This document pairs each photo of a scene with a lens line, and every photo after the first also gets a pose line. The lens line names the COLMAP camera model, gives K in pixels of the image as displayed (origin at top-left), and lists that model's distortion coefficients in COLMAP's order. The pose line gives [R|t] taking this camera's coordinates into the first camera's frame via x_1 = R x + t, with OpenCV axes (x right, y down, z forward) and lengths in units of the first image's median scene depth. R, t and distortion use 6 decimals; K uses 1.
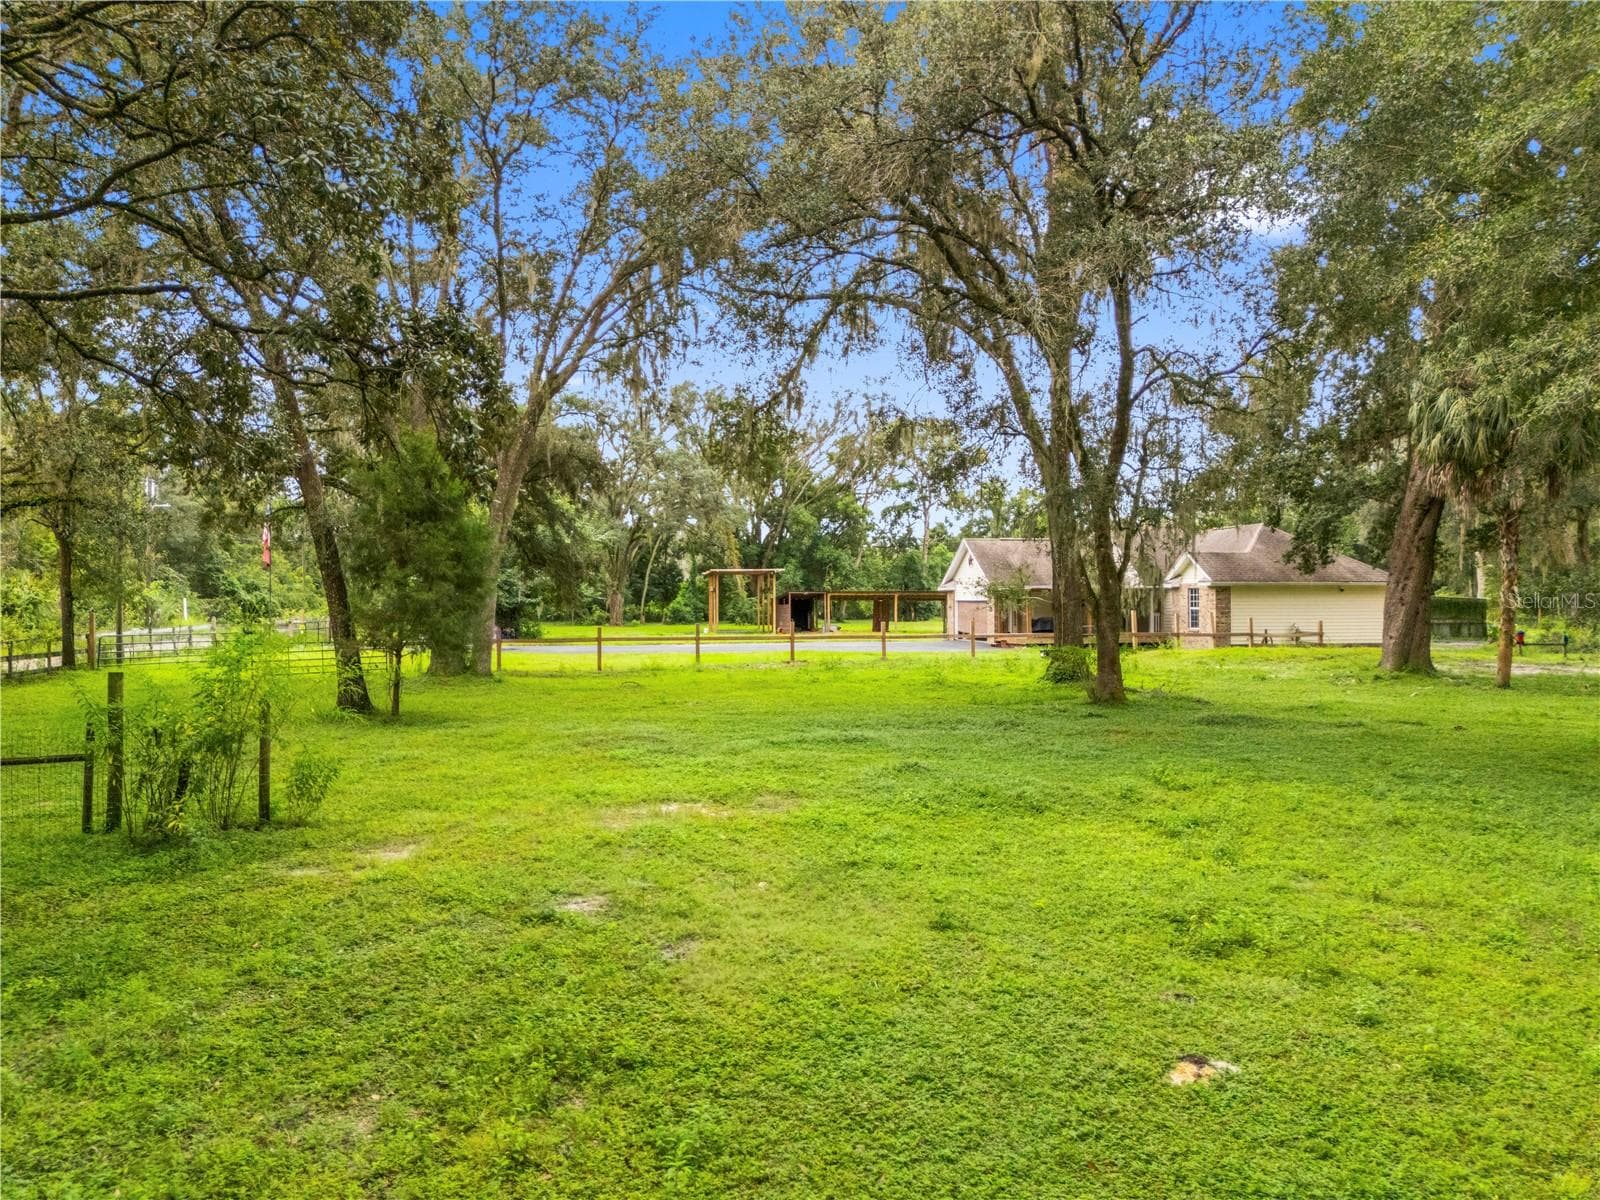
lens RADIAL K [[1174.0, 0, 801.9], [0, 1174.0, 602.7], [0, 0, 1]] dist [0.073498, -0.062925]
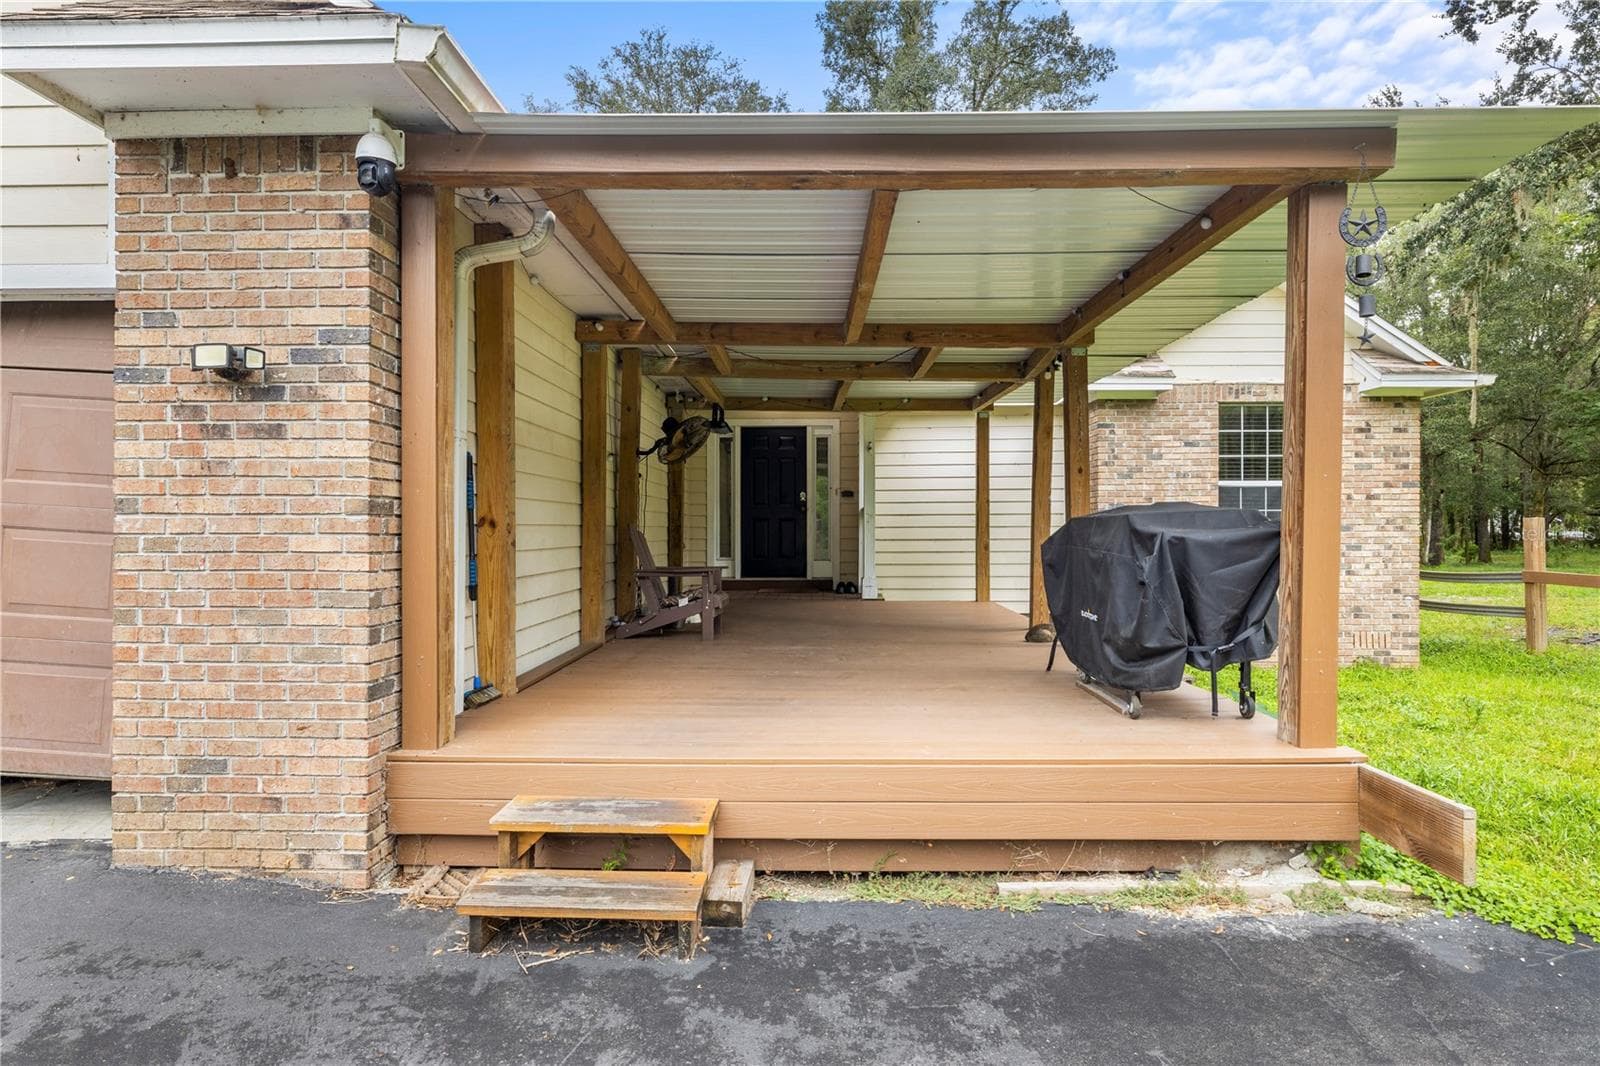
lens RADIAL K [[871.4, 0, 800.1], [0, 871.4, 530.0], [0, 0, 1]] dist [-0.001522, -0.000257]
pose [[0.245507, -0.004403, 0.969385, 0.185433], [-0.004121, 0.999976, 0.005586, 0.020505], [-0.969386, -0.005366, 0.245483, 1.532674]]
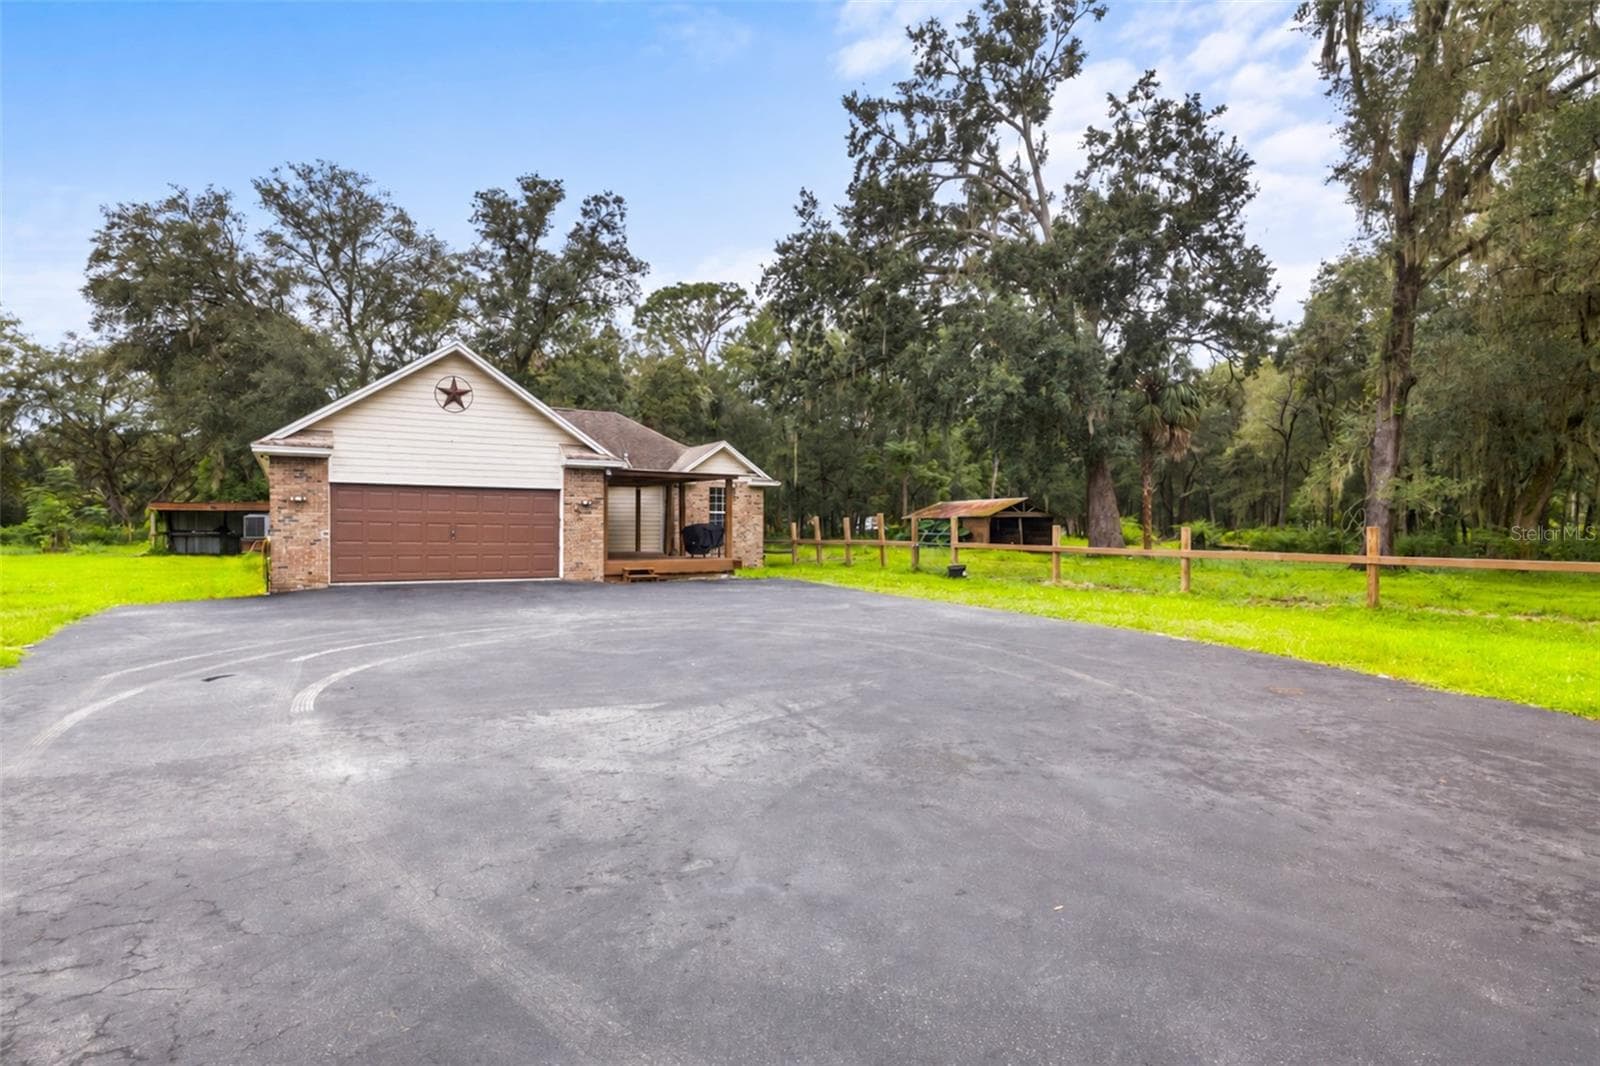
lens RADIAL K [[811.5, 0, 795.4], [0, 811.5, 529.8], [0, 0, 1]] dist [-0.001663, -0.000214]
pose [[-0.325806, -0.010545, 0.945378, -0.305537], [-0.008191, 0.999932, 0.008330, 0.016767], [-0.945401, -0.005030, -0.325870, 1.653806]]
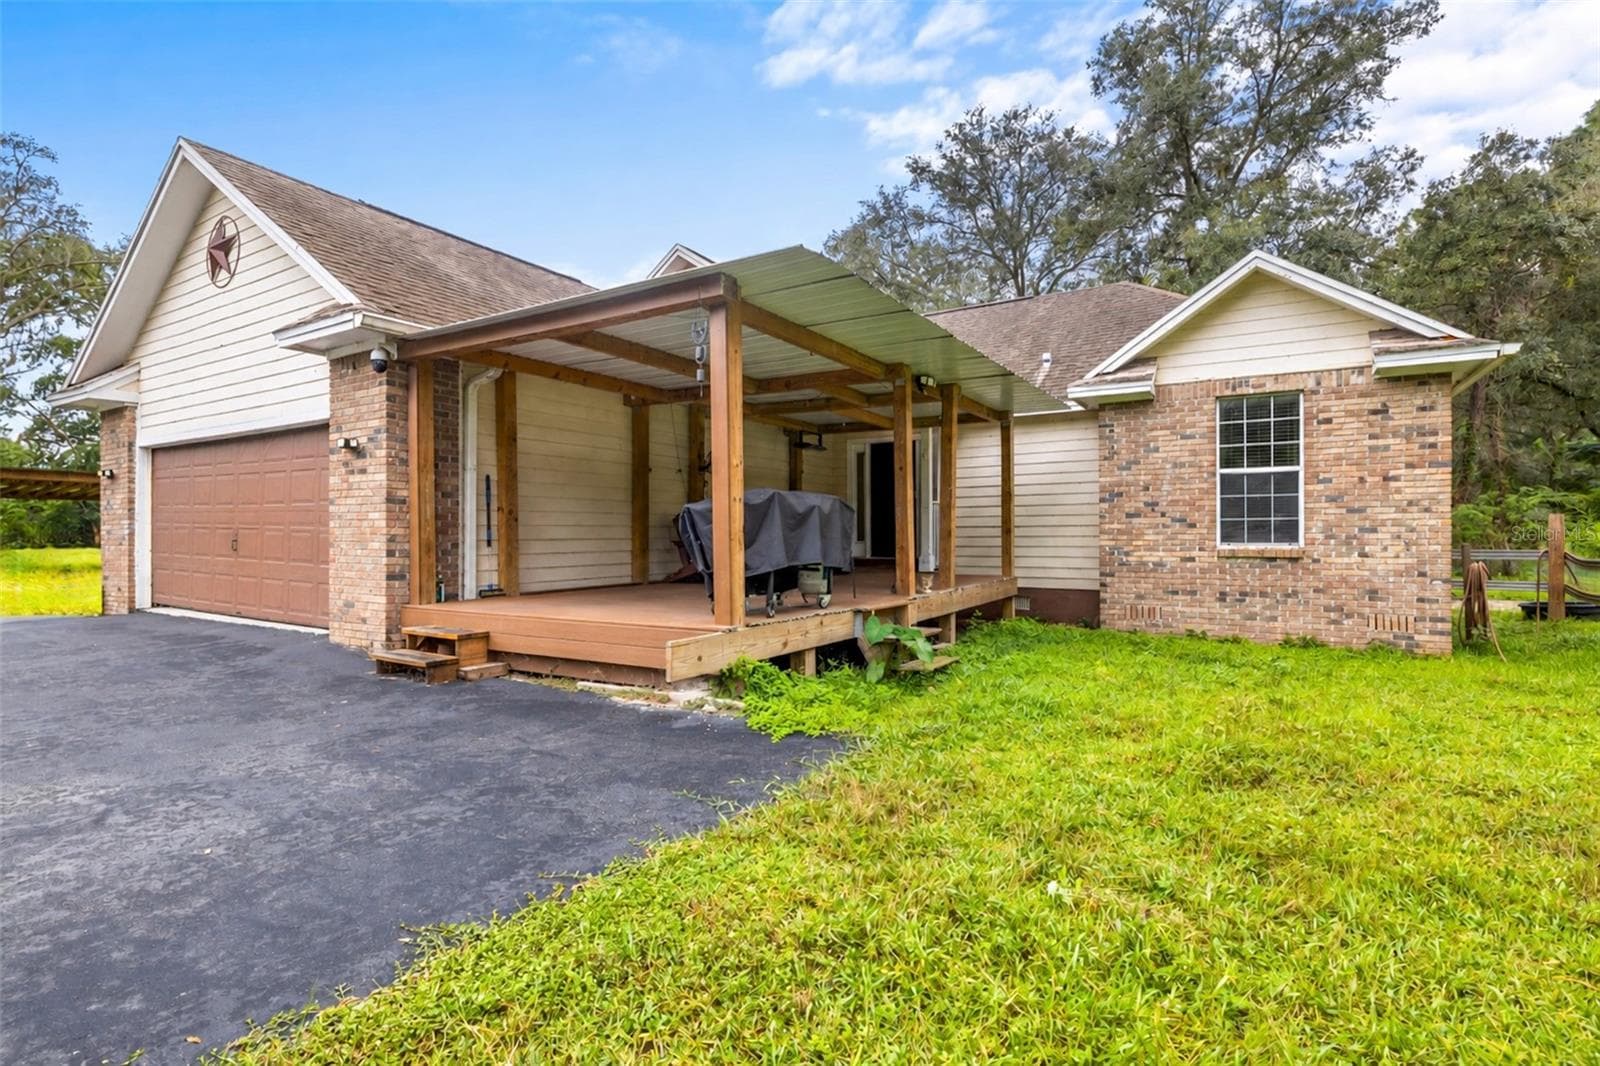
lens RADIAL K [[775.7, 0, 798.5], [0, 775.7, 529.1], [0, 0, 1]] dist [-0.006401, 0.003584]
pose [[0.698283, -0.000242, 0.715822, 0.195000], [0.002185, 0.999996, -0.001794, 0.026526], [-0.715819, 0.002817, 0.698281, 1.391704]]
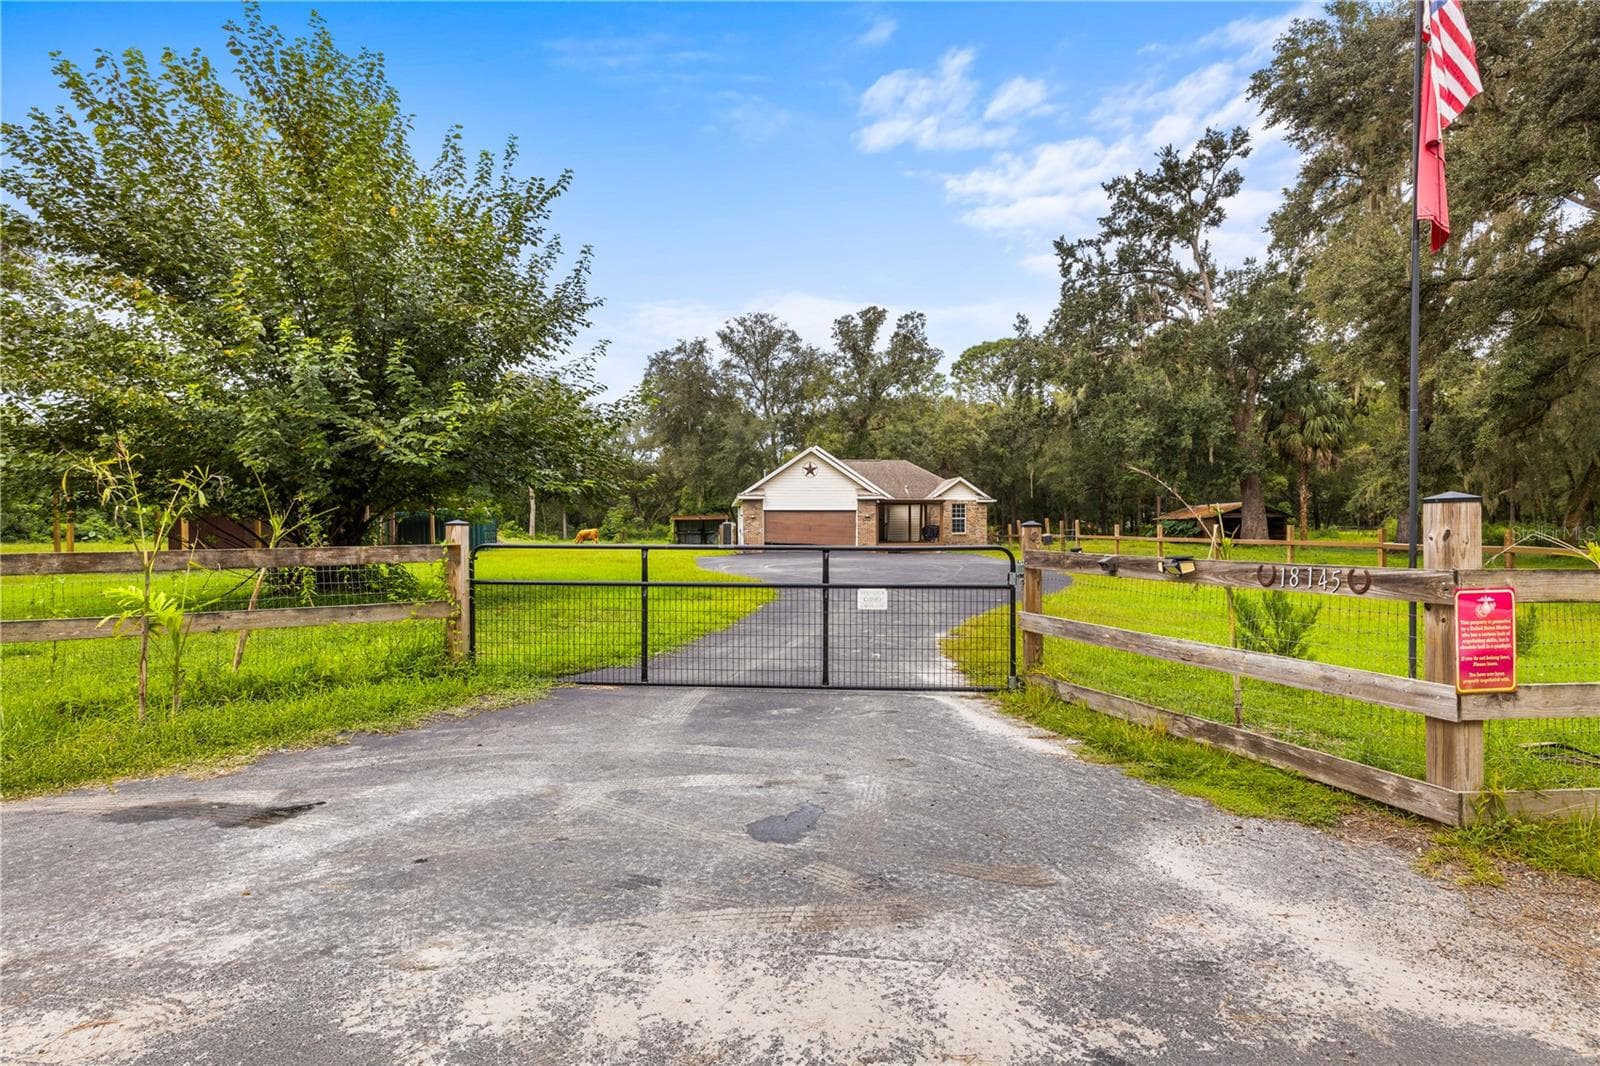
lens RADIAL K [[775.7, 0, 796.6], [0, 775.7, 534.2], [0, 0, 1]] dist [-0.006401, 0.003584]
pose [[0.123985, -0.013977, 0.992186, -0.866468], [0.000572, 0.999902, 0.014014, 0.014937], [-0.992284, -0.001170, 0.123981, 1.571922]]
